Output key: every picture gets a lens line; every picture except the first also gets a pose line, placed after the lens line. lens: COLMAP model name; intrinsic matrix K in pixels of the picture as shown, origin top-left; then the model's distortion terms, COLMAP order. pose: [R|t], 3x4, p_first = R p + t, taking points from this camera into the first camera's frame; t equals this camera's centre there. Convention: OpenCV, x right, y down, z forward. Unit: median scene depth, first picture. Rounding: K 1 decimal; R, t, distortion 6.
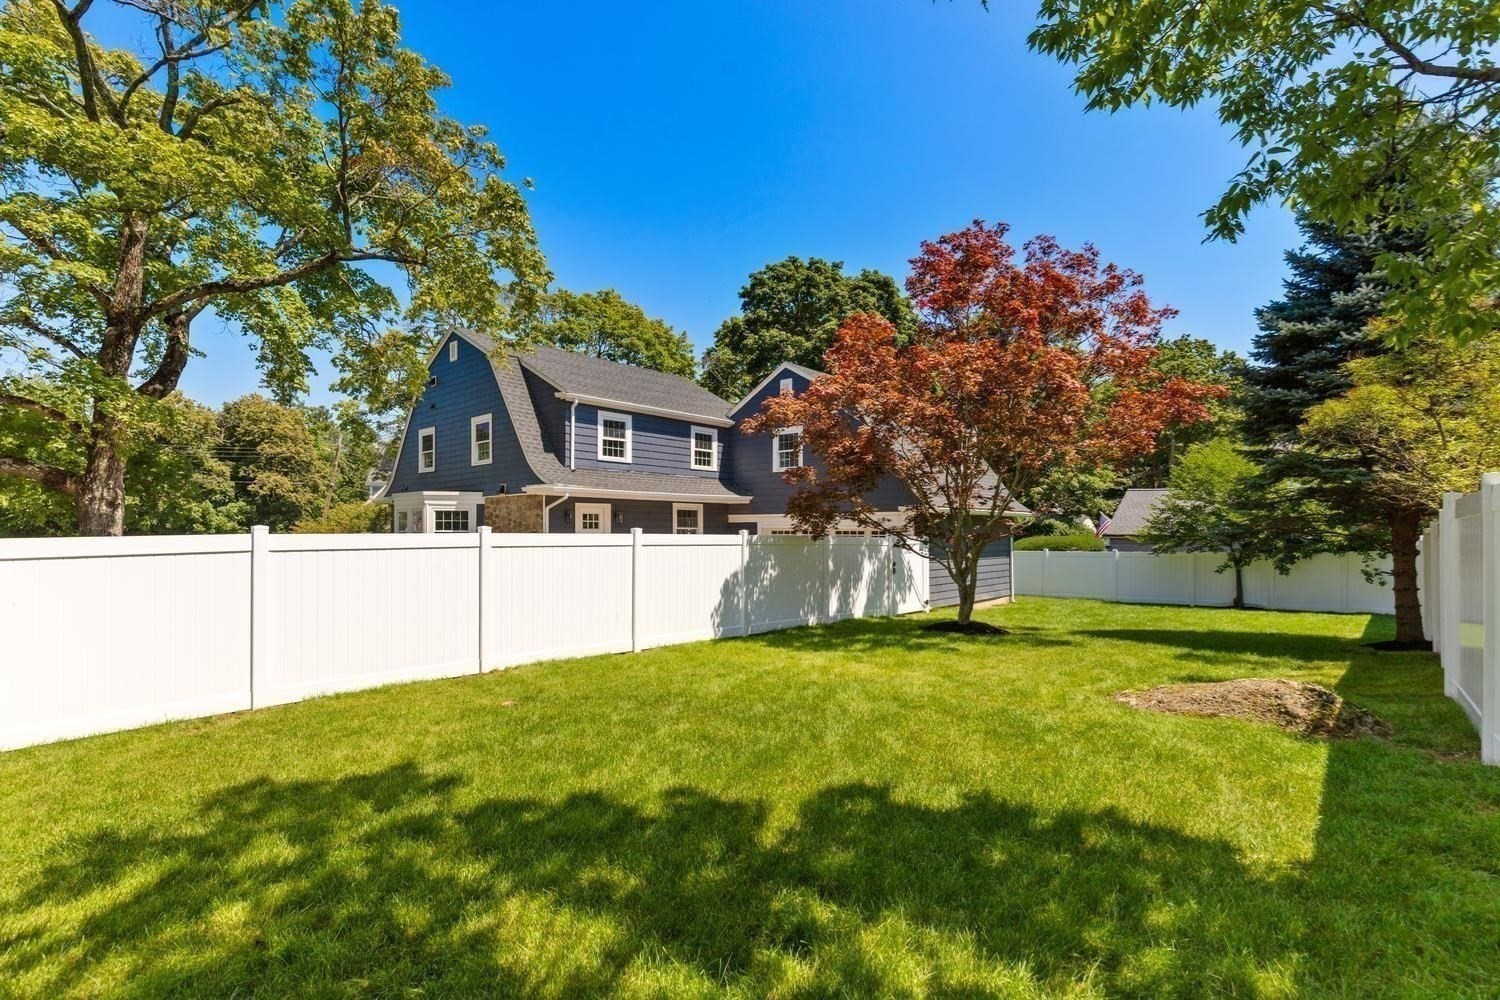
lens RADIAL K [[675.8, 0, 750.0], [0, 675.8, 500.0], [0, 0, 1]] dist [-0.001962, -0.000291]
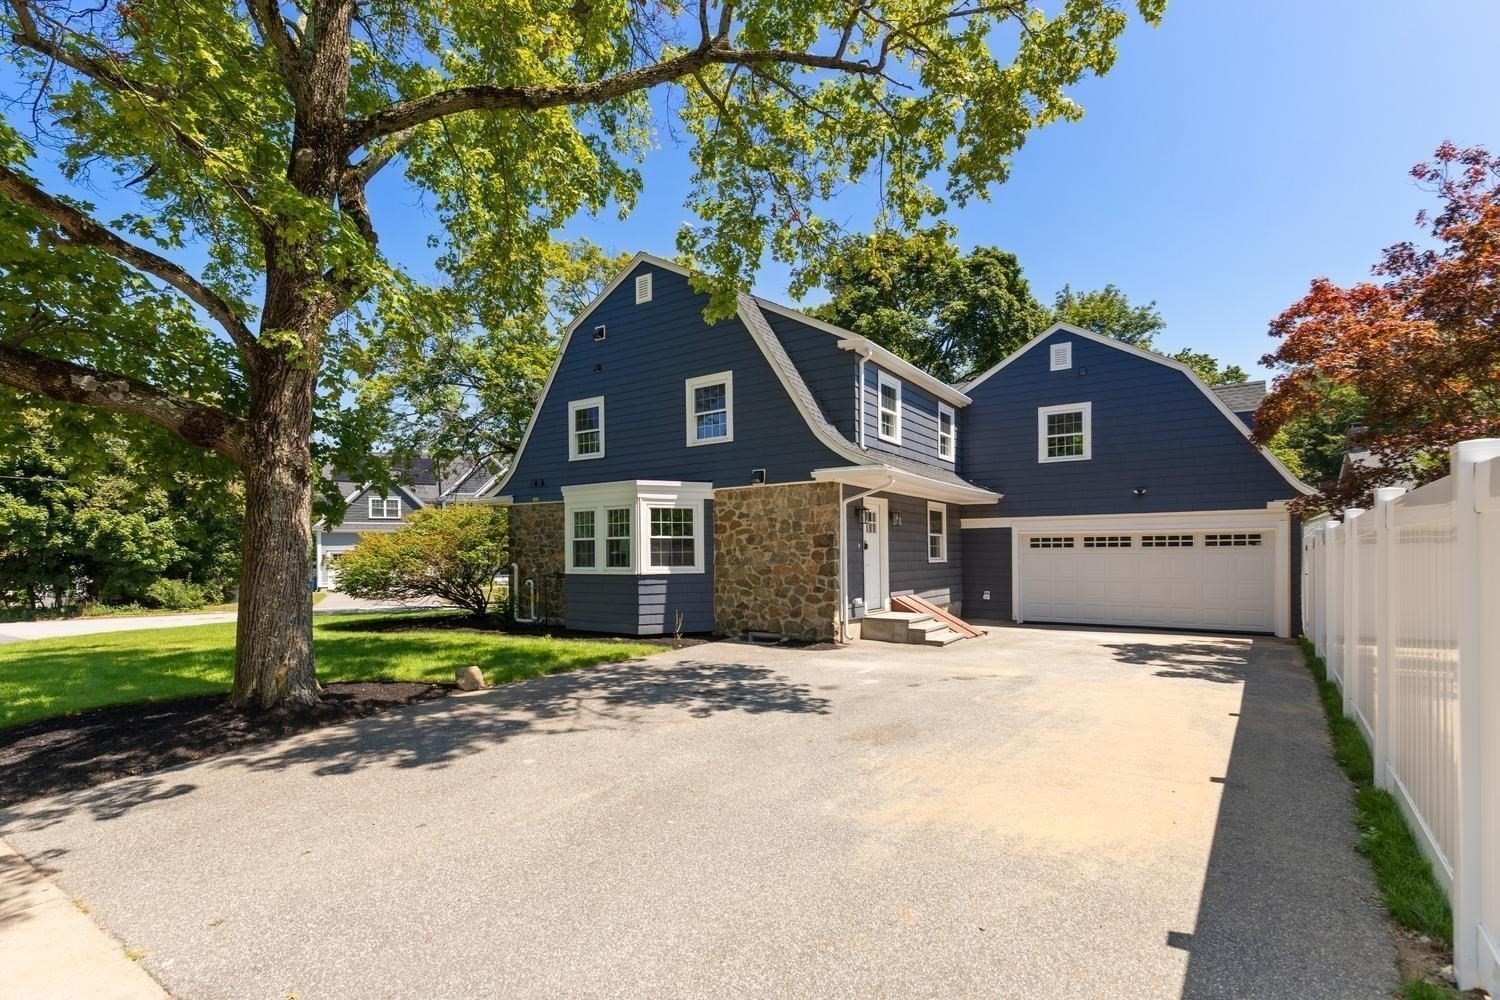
lens RADIAL K [[684.4, 0, 750.2], [0, 684.4, 535.4], [0, 0, 1]] dist [0.002135, -0.021921]
pose [[0.993013, -0.004287, 0.117925, -0.415184], [0.001717, 0.999759, 0.021893, 0.026827], [-0.117991, -0.021538, 0.992781, 0.258935]]
